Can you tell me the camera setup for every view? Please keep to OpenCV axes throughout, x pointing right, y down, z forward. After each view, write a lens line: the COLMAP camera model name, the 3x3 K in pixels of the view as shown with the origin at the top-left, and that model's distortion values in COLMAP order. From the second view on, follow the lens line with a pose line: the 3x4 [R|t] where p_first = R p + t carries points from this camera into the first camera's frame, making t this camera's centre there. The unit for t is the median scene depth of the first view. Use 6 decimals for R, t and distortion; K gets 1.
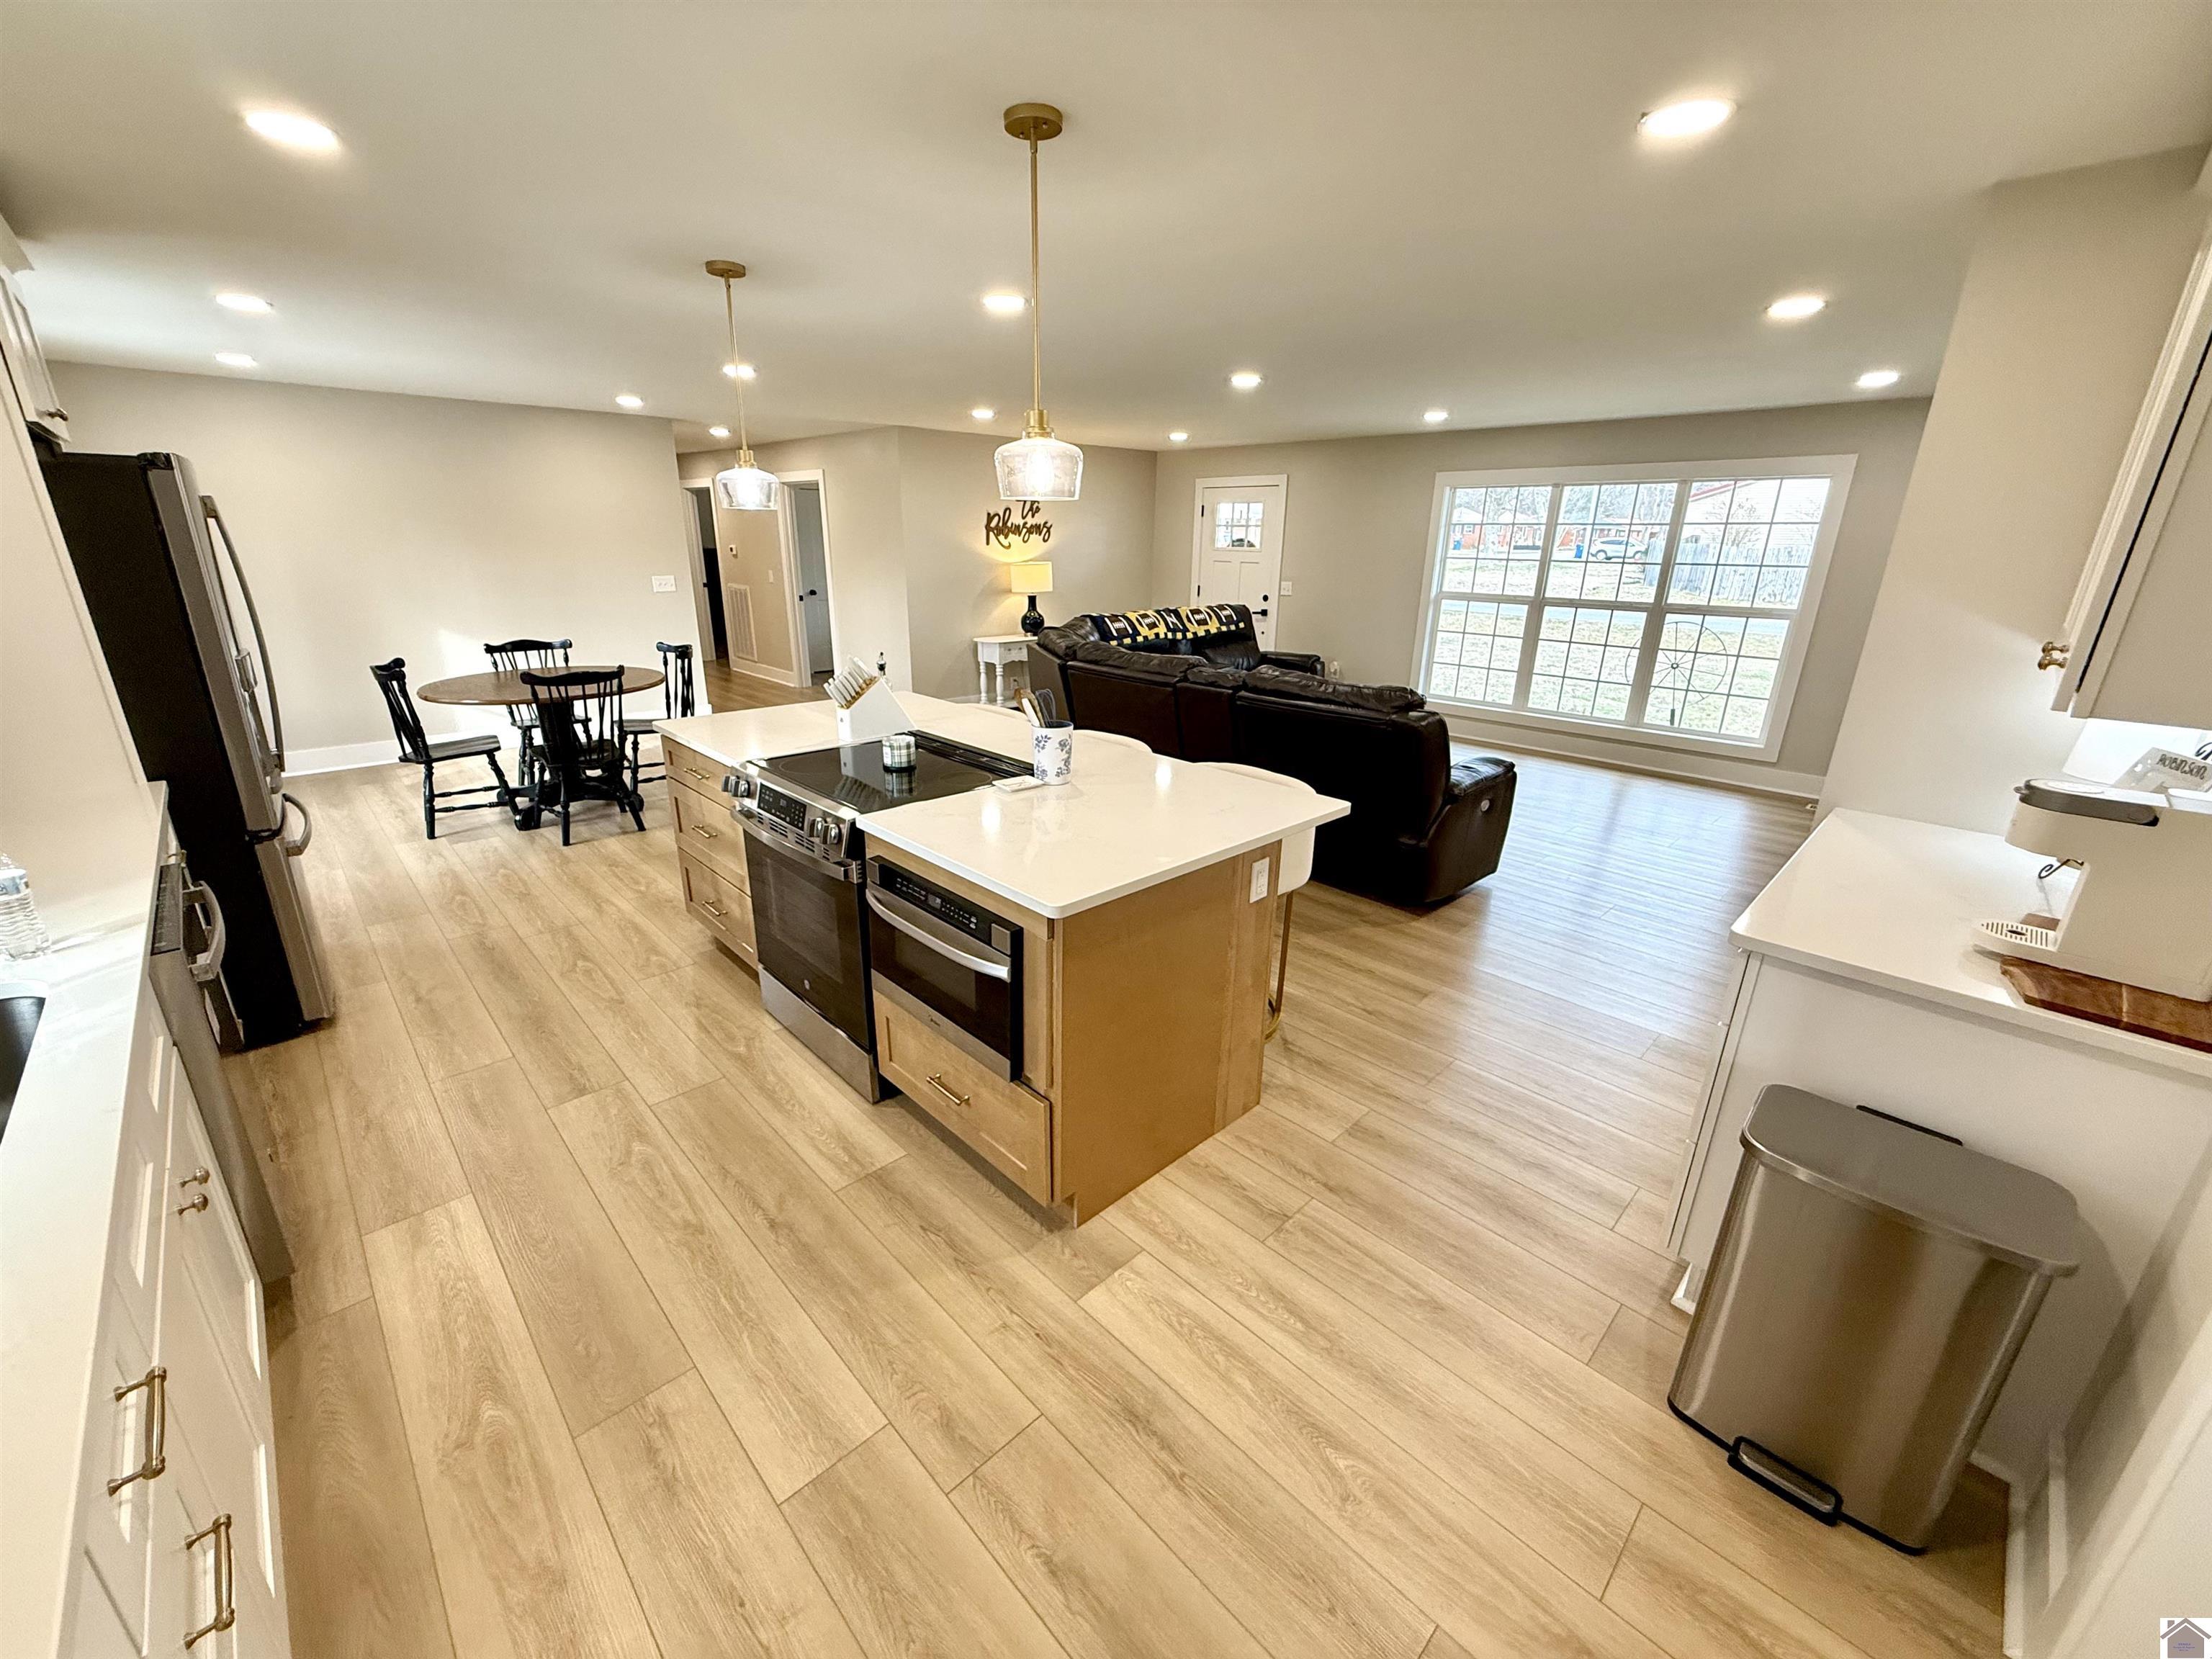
lens RADIAL K [[874.1, 0, 1106.0], [0, 874.1, 829.5], [0, 0, 1]] dist [-0.000554, -0.000038]
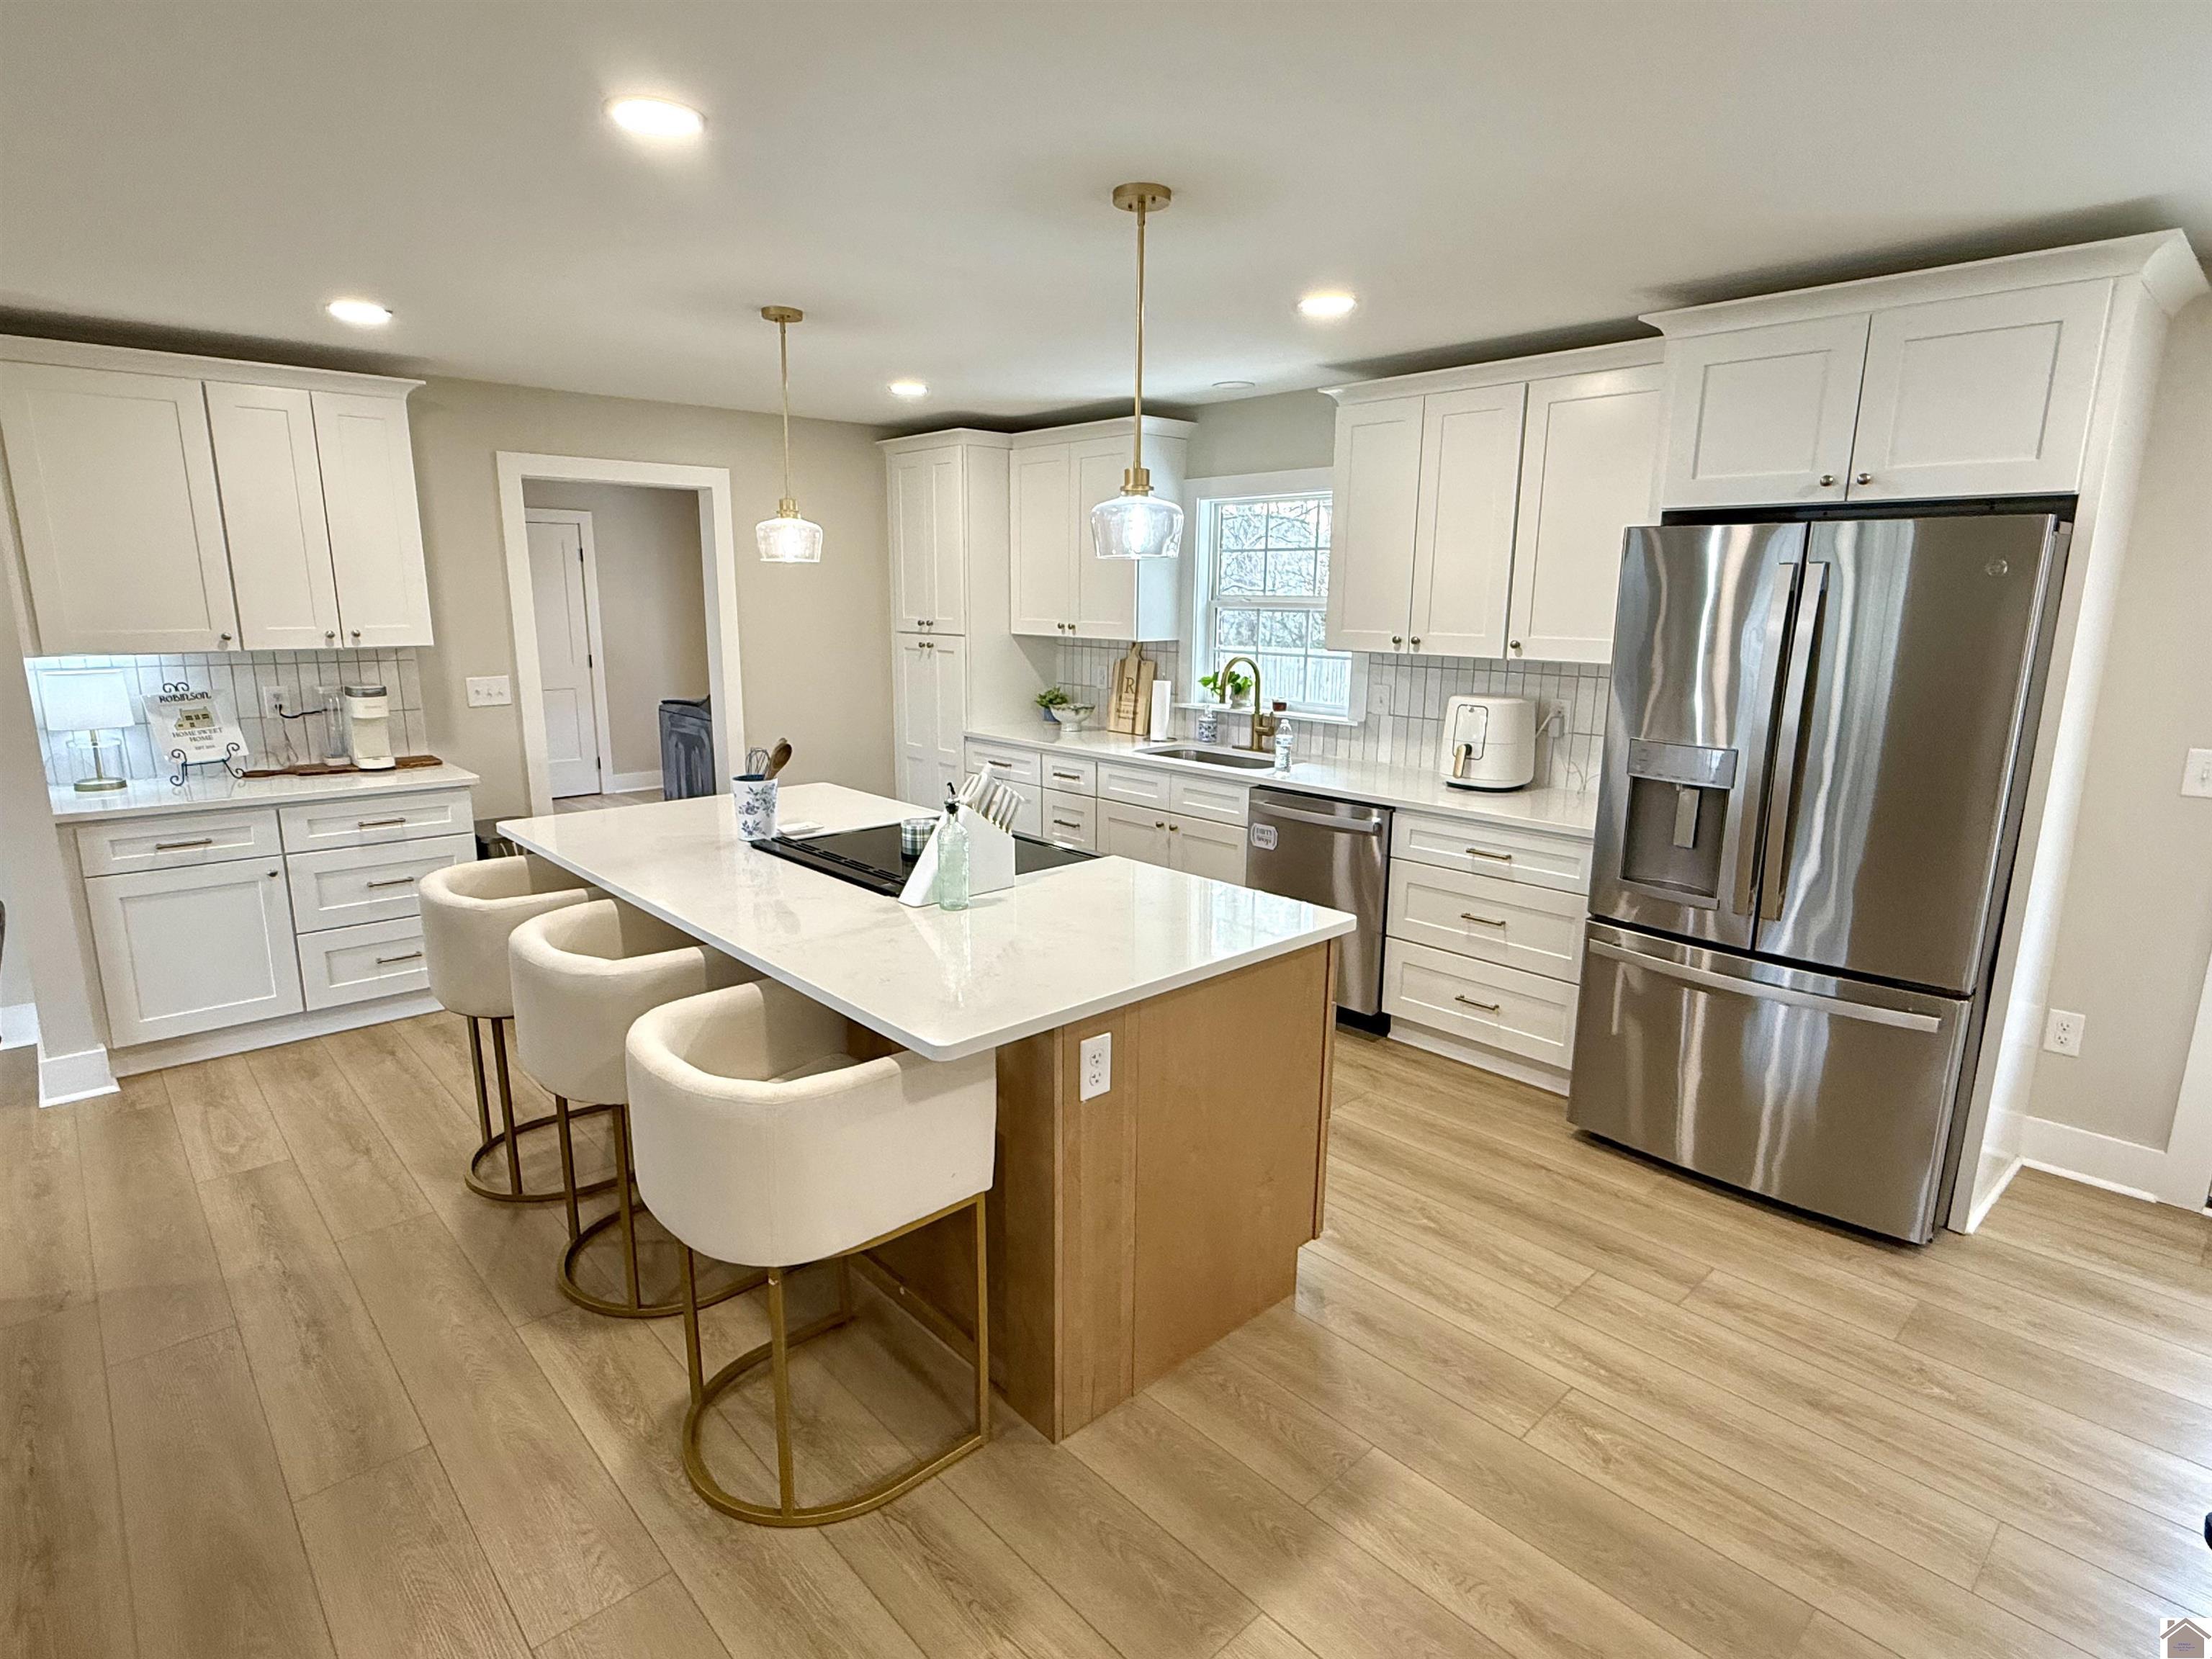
lens RADIAL K [[1147.9, 0, 1106.0], [0, 1147.9, 829.5], [0, 0, 1]] dist [0.001413, 0.000172]
pose [[-0.999455, -0.028241, 0.017112, -0.346688], [-0.015738, 0.862975, 0.505002, -0.525770], [-0.029029, 0.504457, -0.862949, 1.550221]]
